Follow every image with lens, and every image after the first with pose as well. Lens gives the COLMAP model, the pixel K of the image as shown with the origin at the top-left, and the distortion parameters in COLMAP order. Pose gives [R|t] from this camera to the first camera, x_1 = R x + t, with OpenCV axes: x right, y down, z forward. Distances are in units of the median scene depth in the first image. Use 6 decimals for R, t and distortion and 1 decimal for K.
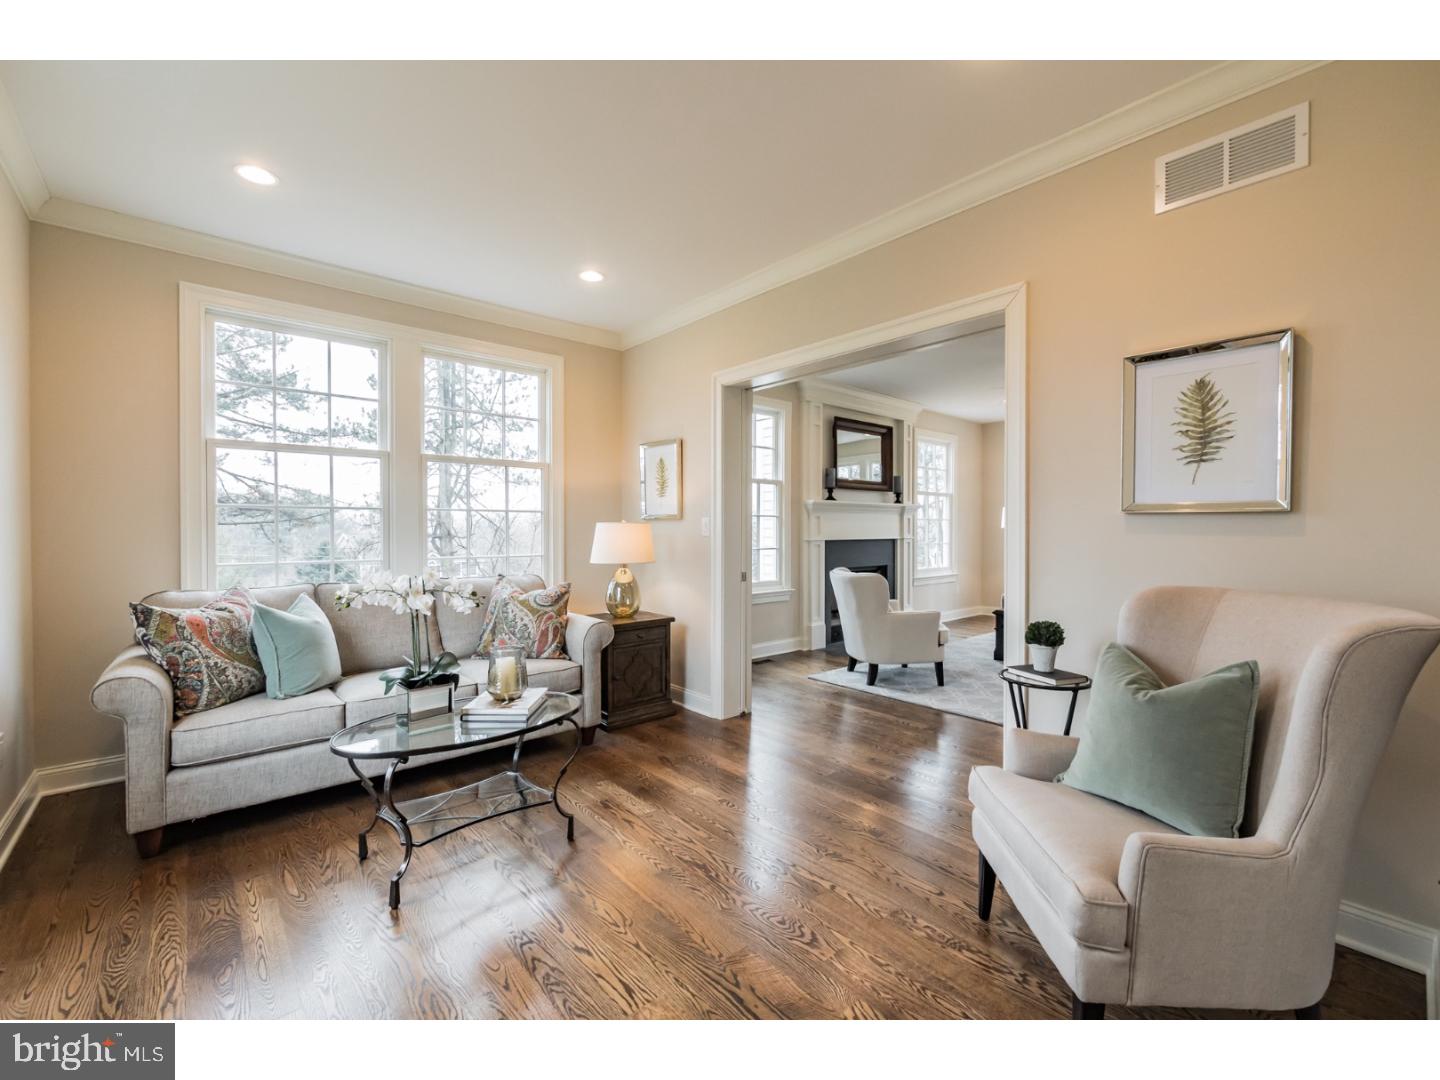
lens RADIAL K [[612.6, 0, 729.9], [0, 612.6, 526.3], [0, 0, 1]] dist [-0.000129, 0.000427]
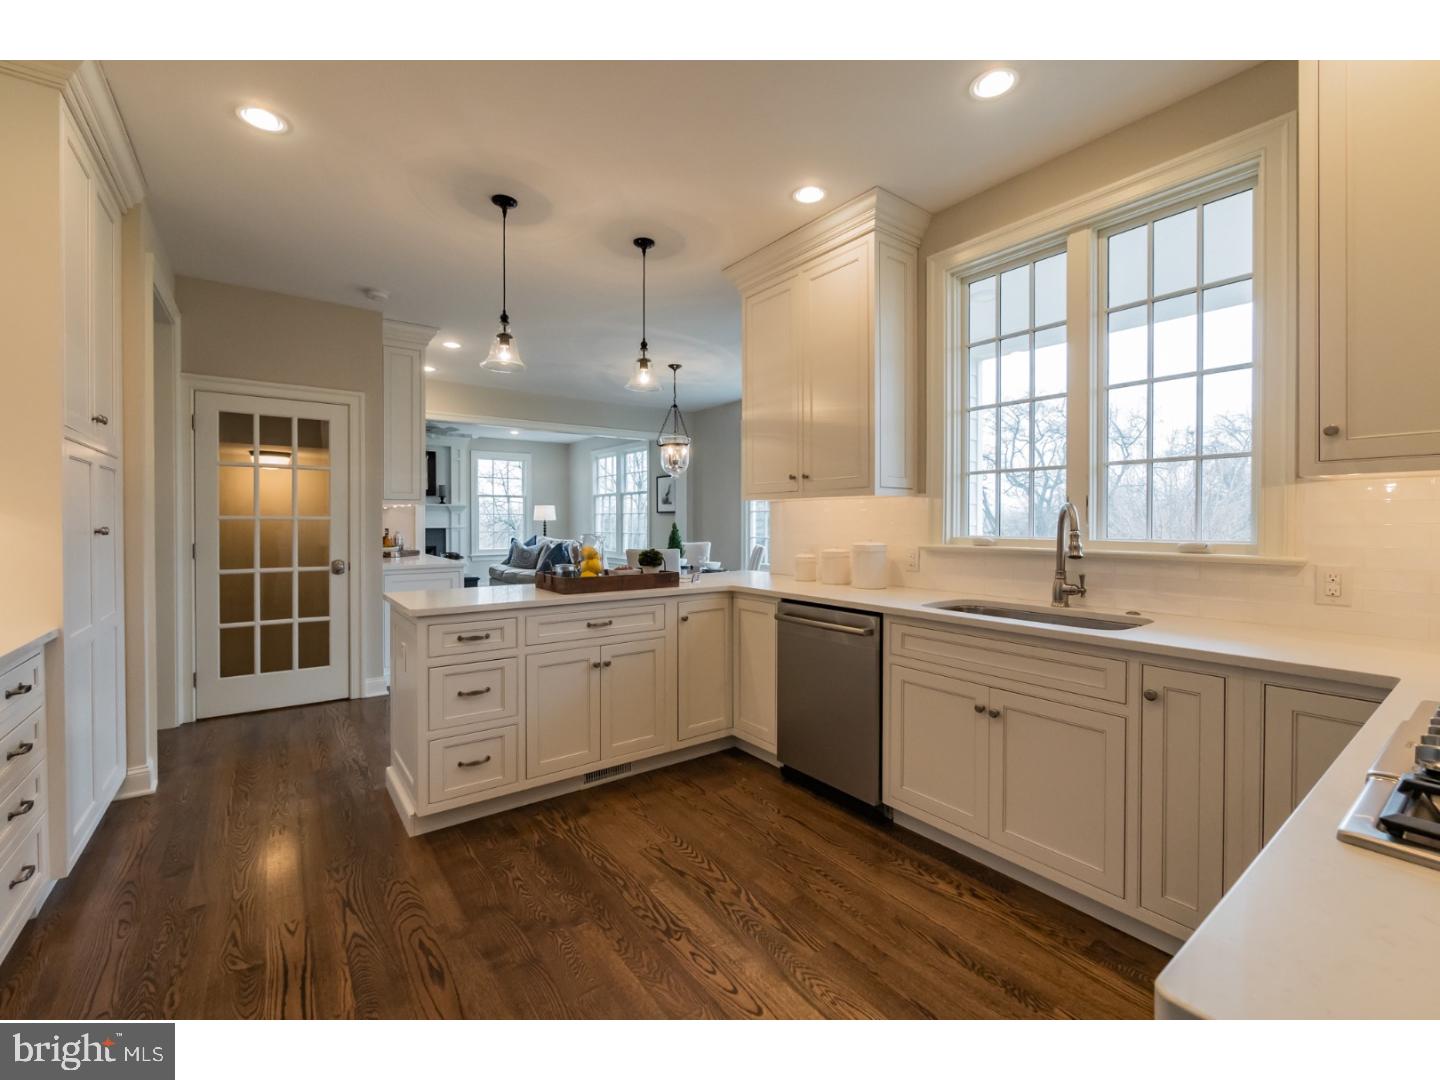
lens RADIAL K [[612.6, 0, 729.9], [0, 612.6, 526.3], [0, 0, 1]] dist [-0.000129, 0.000427]
pose [[0.997161, -0.003581, -0.075213, 1.237279], [0.004374, 0.999937, 0.010376, 0.004534], [0.075171, -0.010676, 0.997114, -0.473964]]
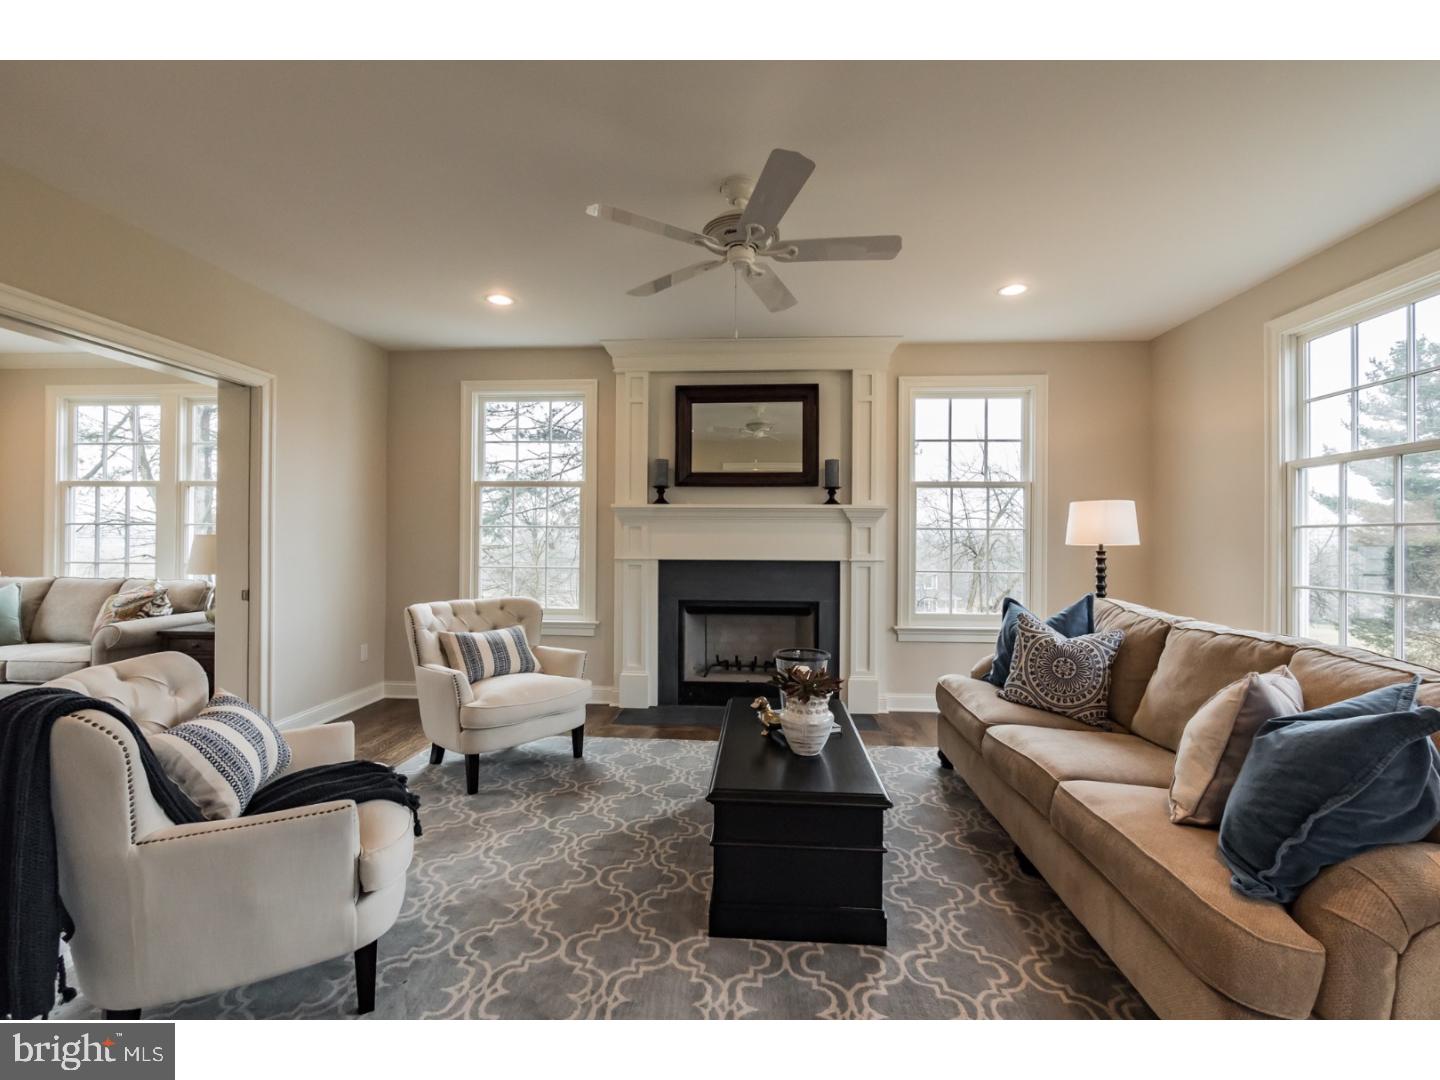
lens RADIAL K [[612.6, 0, 729.9], [0, 612.6, 526.3], [0, 0, 1]] dist [-0.000129, 0.000427]
pose [[0.707874, -0.011585, -0.706244, 0.741687], [-0.004895, 0.999761, -0.021306, -0.001156], [0.706322, 0.018539, 0.707648, 0.560220]]
